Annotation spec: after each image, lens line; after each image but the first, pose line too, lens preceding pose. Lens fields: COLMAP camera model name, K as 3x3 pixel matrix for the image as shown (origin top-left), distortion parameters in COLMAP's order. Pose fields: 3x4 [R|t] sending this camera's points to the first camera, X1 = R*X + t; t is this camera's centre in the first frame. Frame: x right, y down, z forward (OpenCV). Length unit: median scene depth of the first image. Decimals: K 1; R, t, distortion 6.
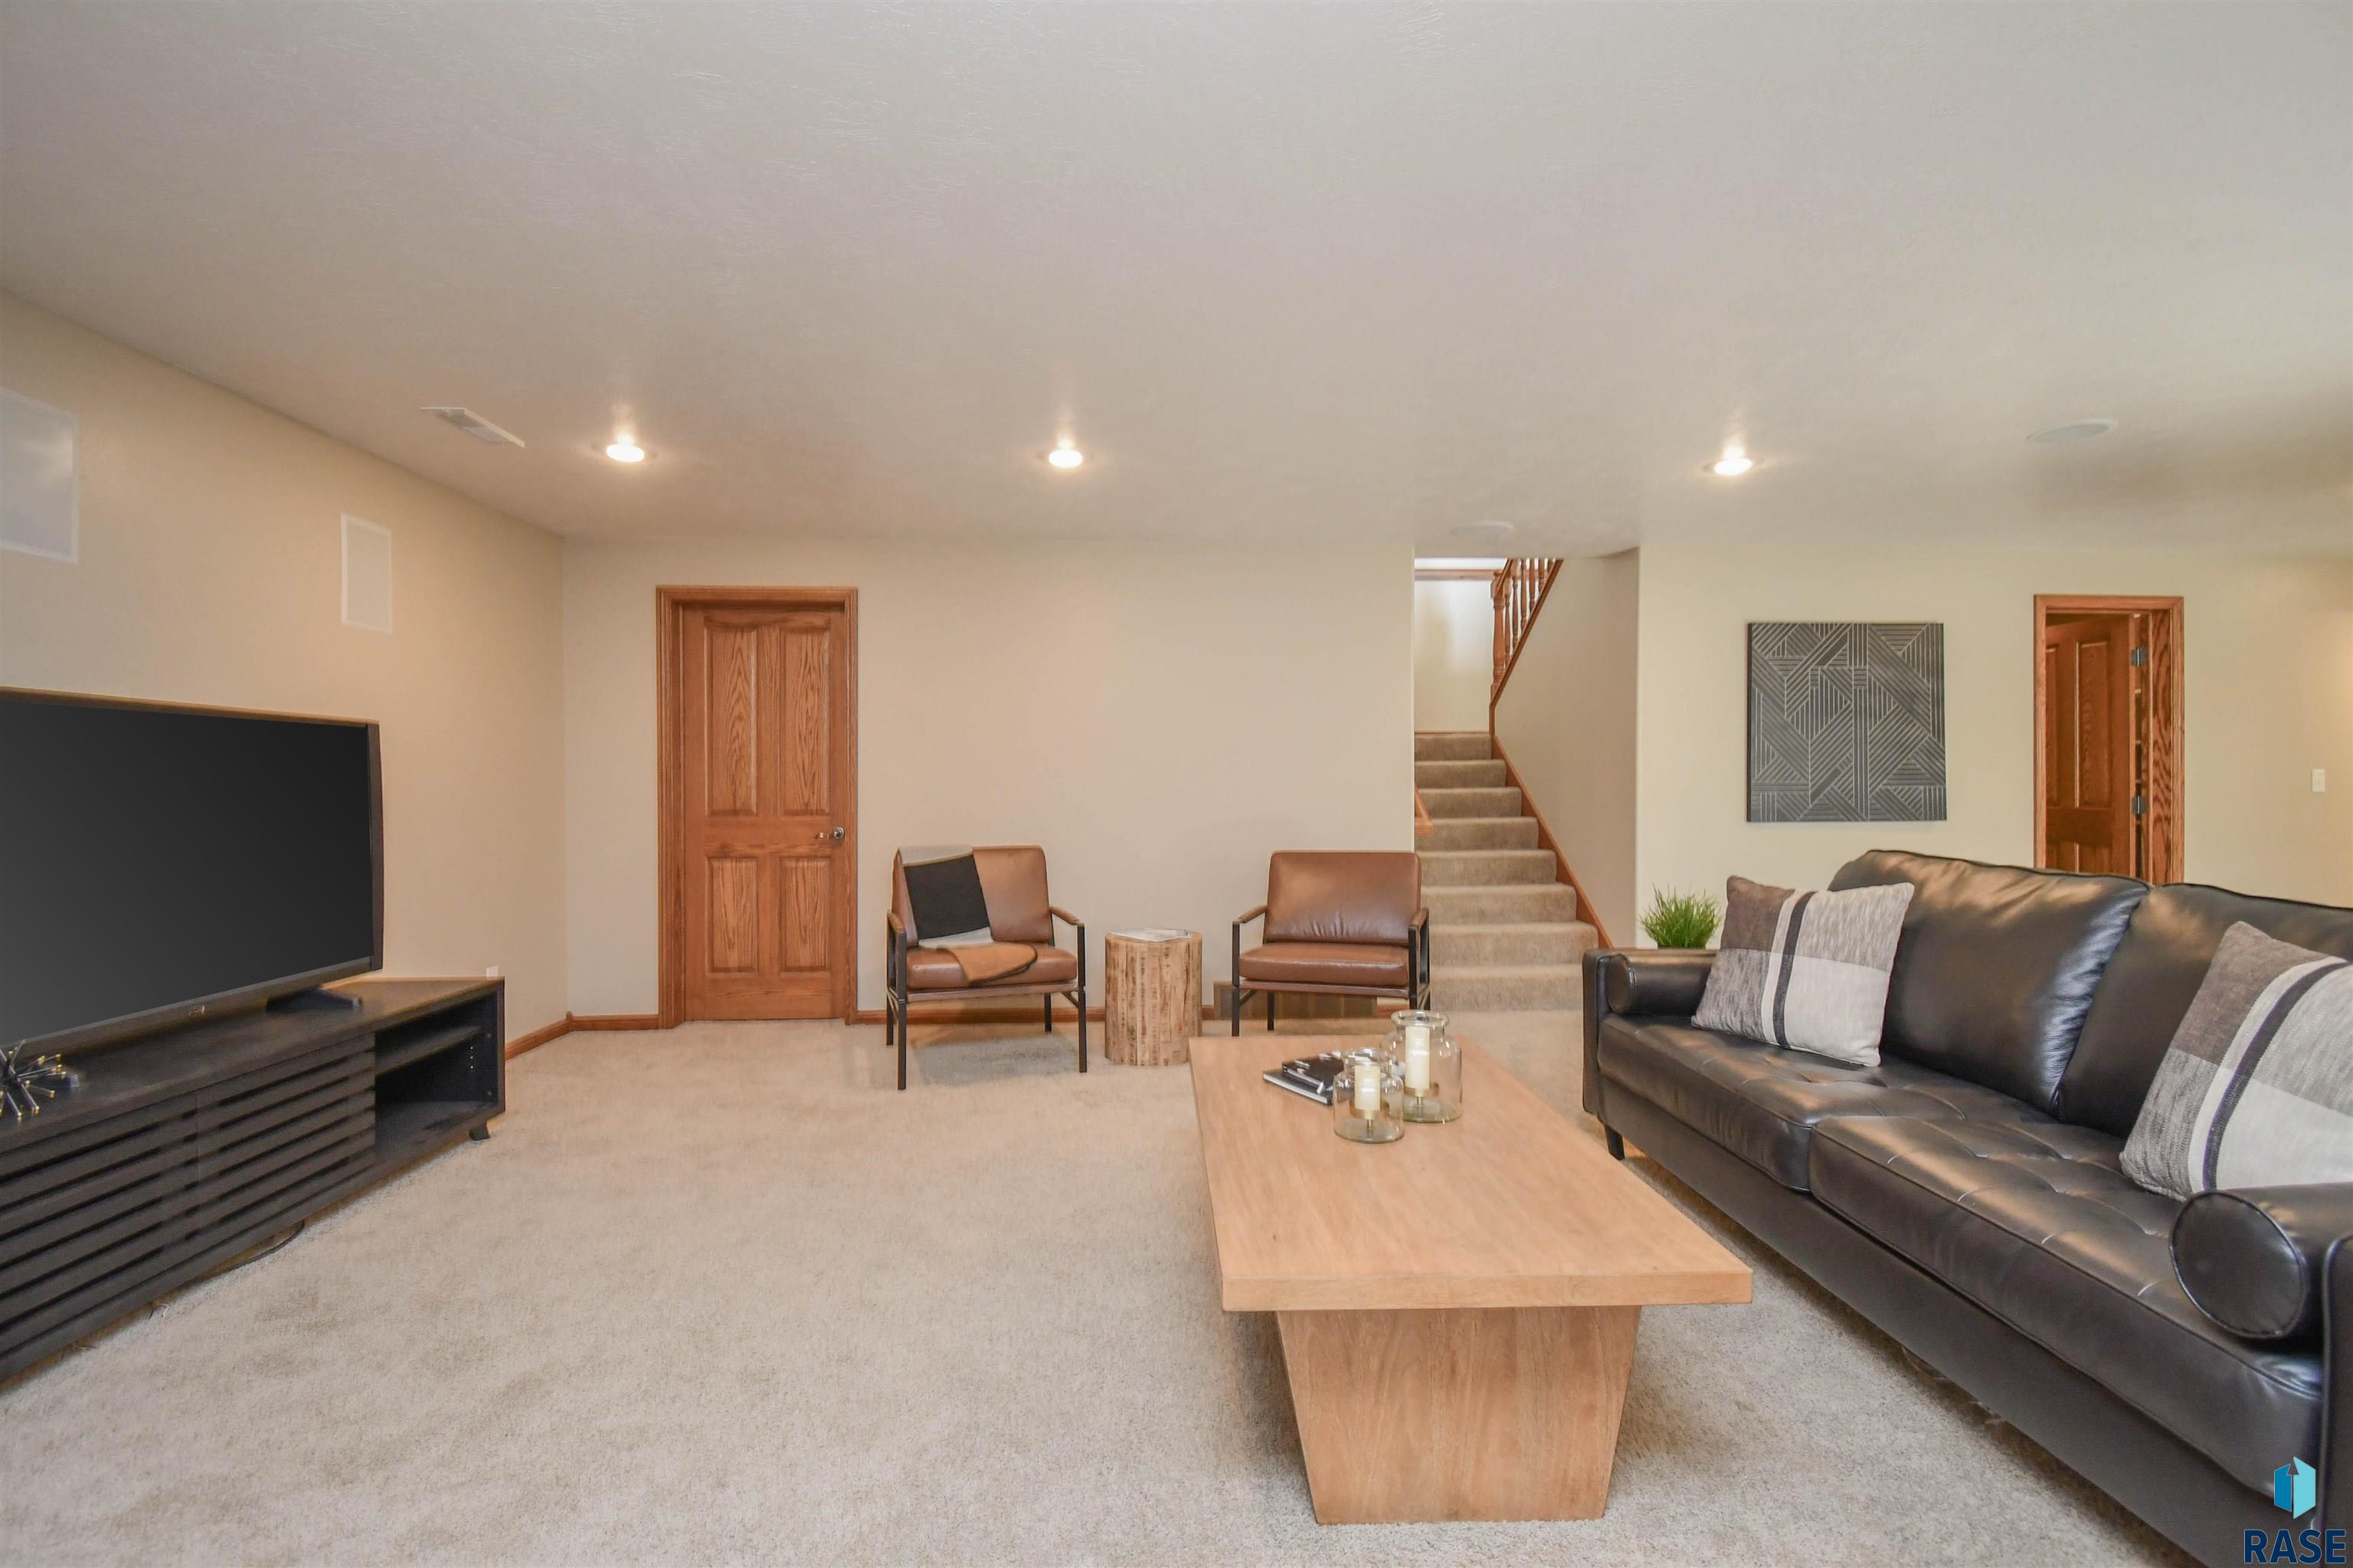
lens RADIAL K [[1054.1, 0, 1170.1], [0, 1054.1, 784.9], [0, 0, 1]] dist [0.018203, -0.024080]
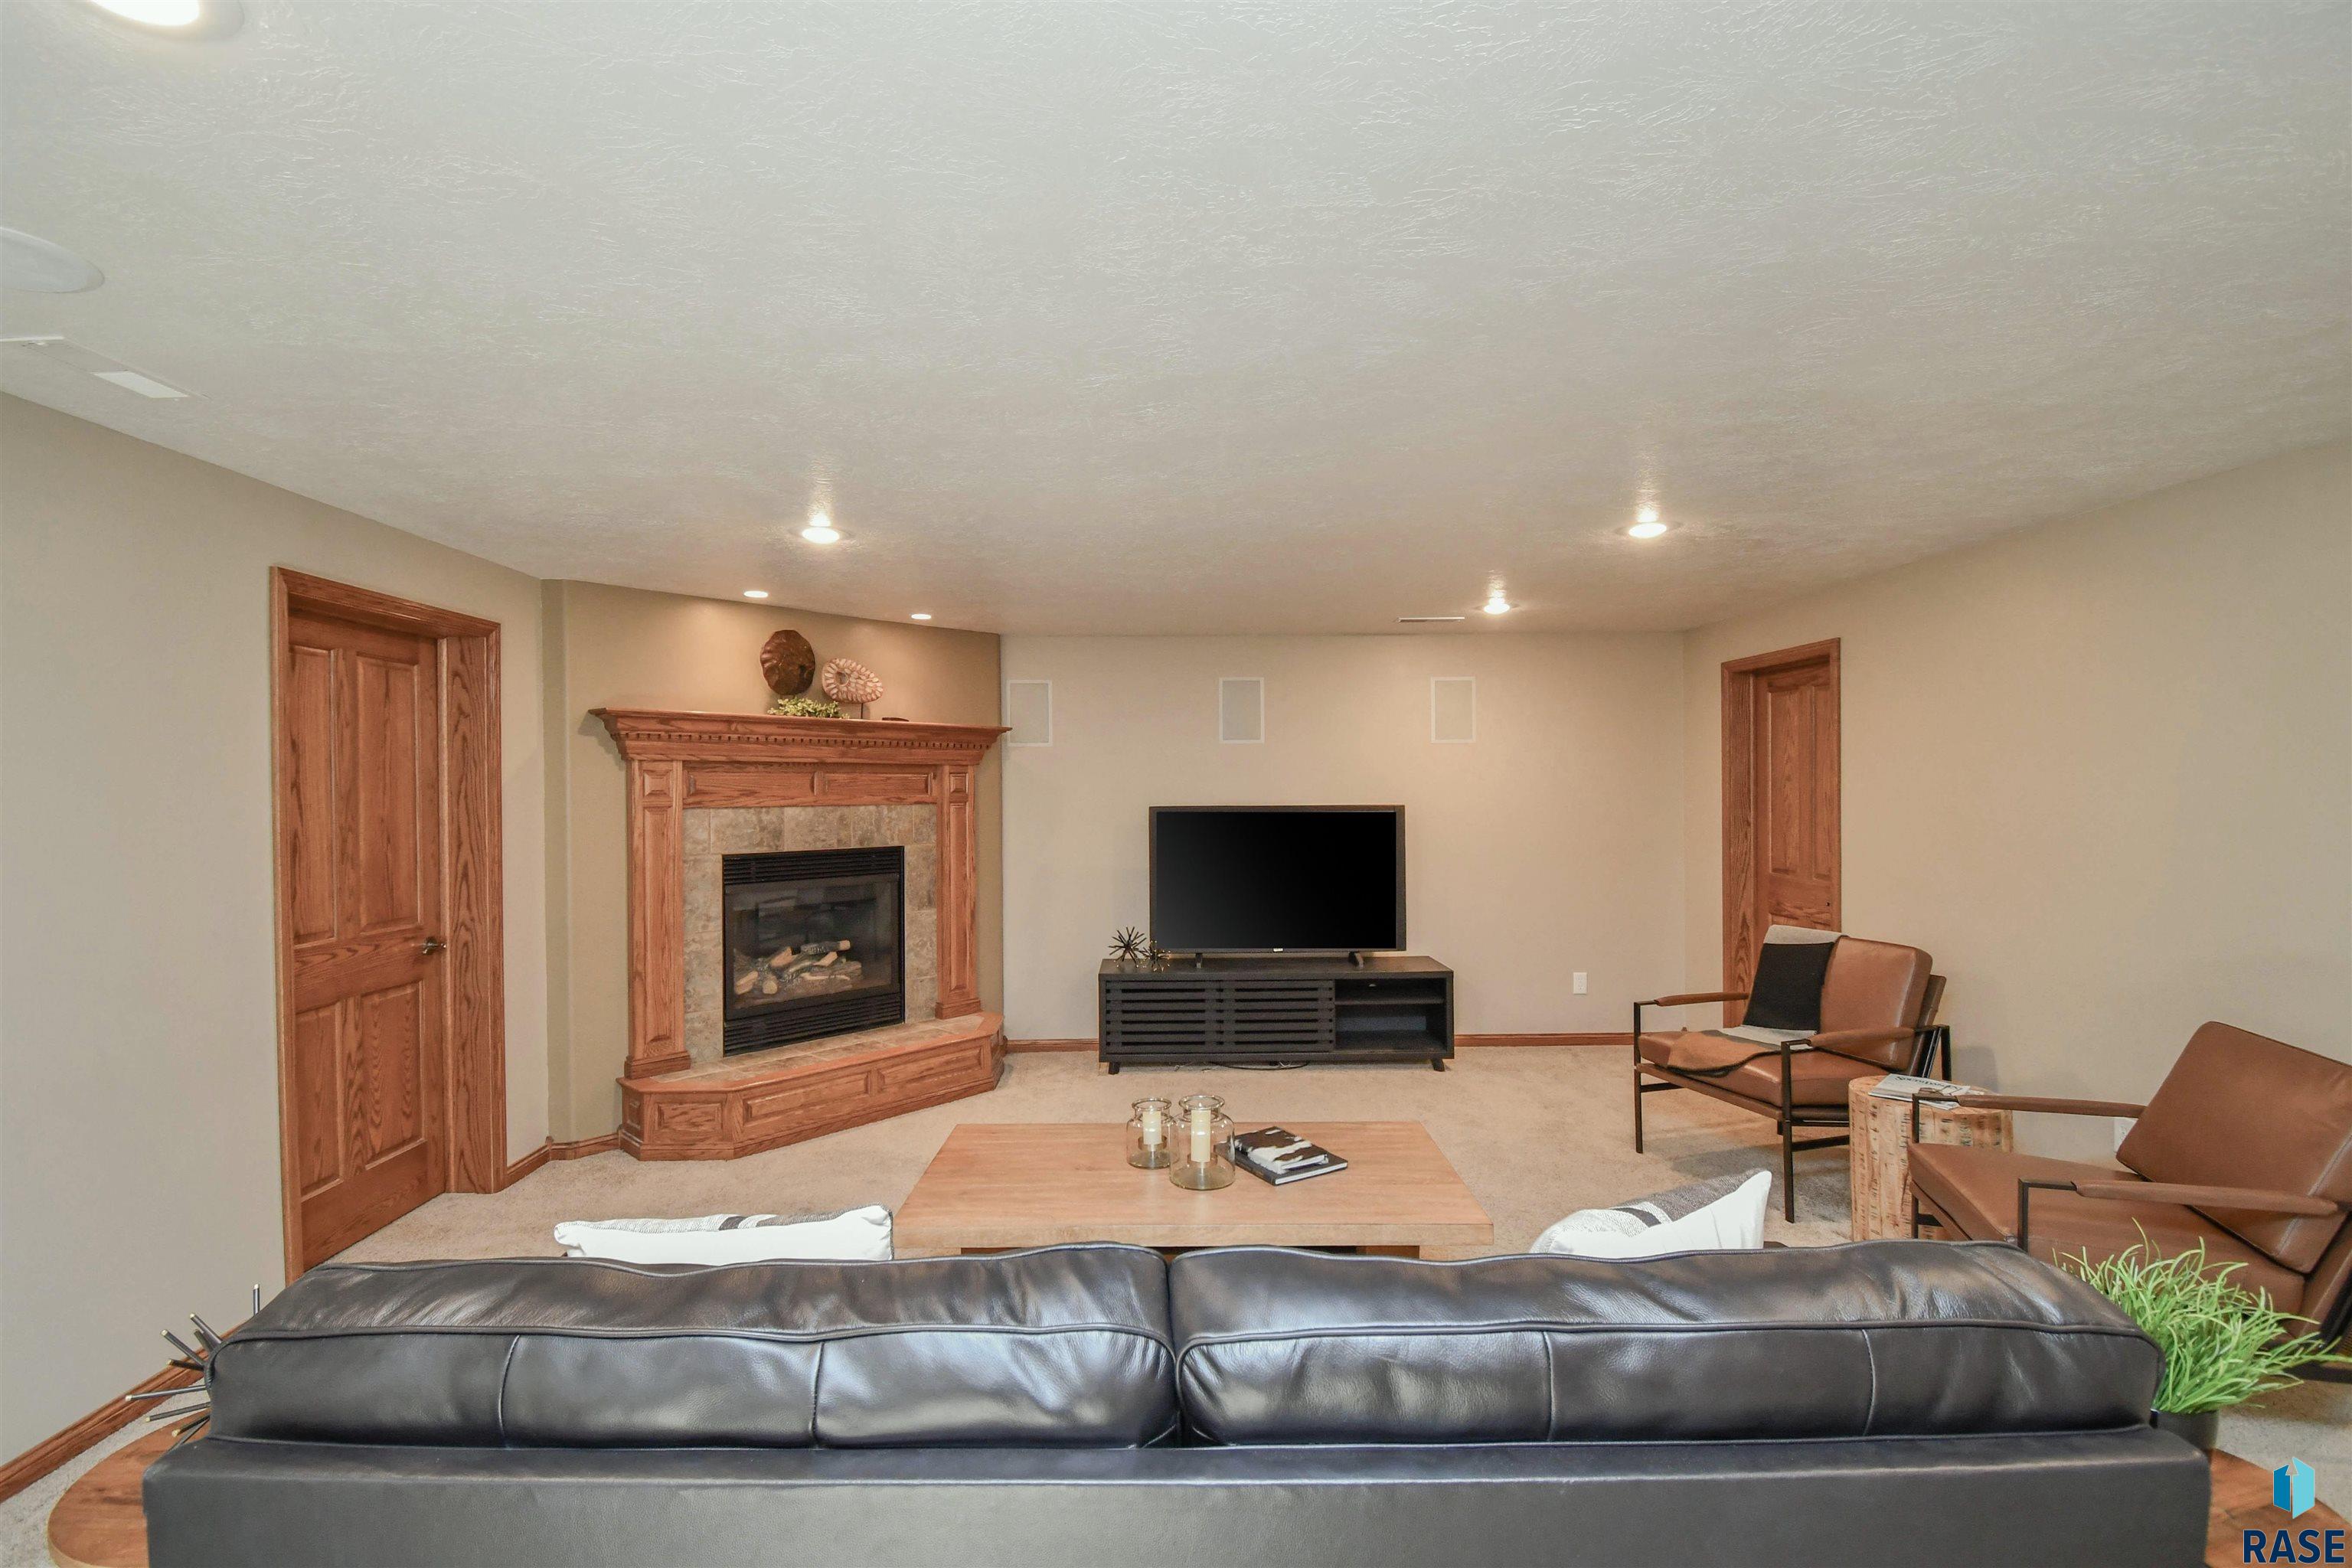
lens RADIAL K [[1053.6, 0, 1169.6], [0, 1053.6, 784.9], [0, 0, 1]] dist [0.018203, -0.024080]
pose [[-0.021156, 0.001331, -0.999775, 0.784233], [0.009902, 0.999950, 0.001121, -0.080570], [0.999727, -0.009877, -0.021168, 0.542254]]
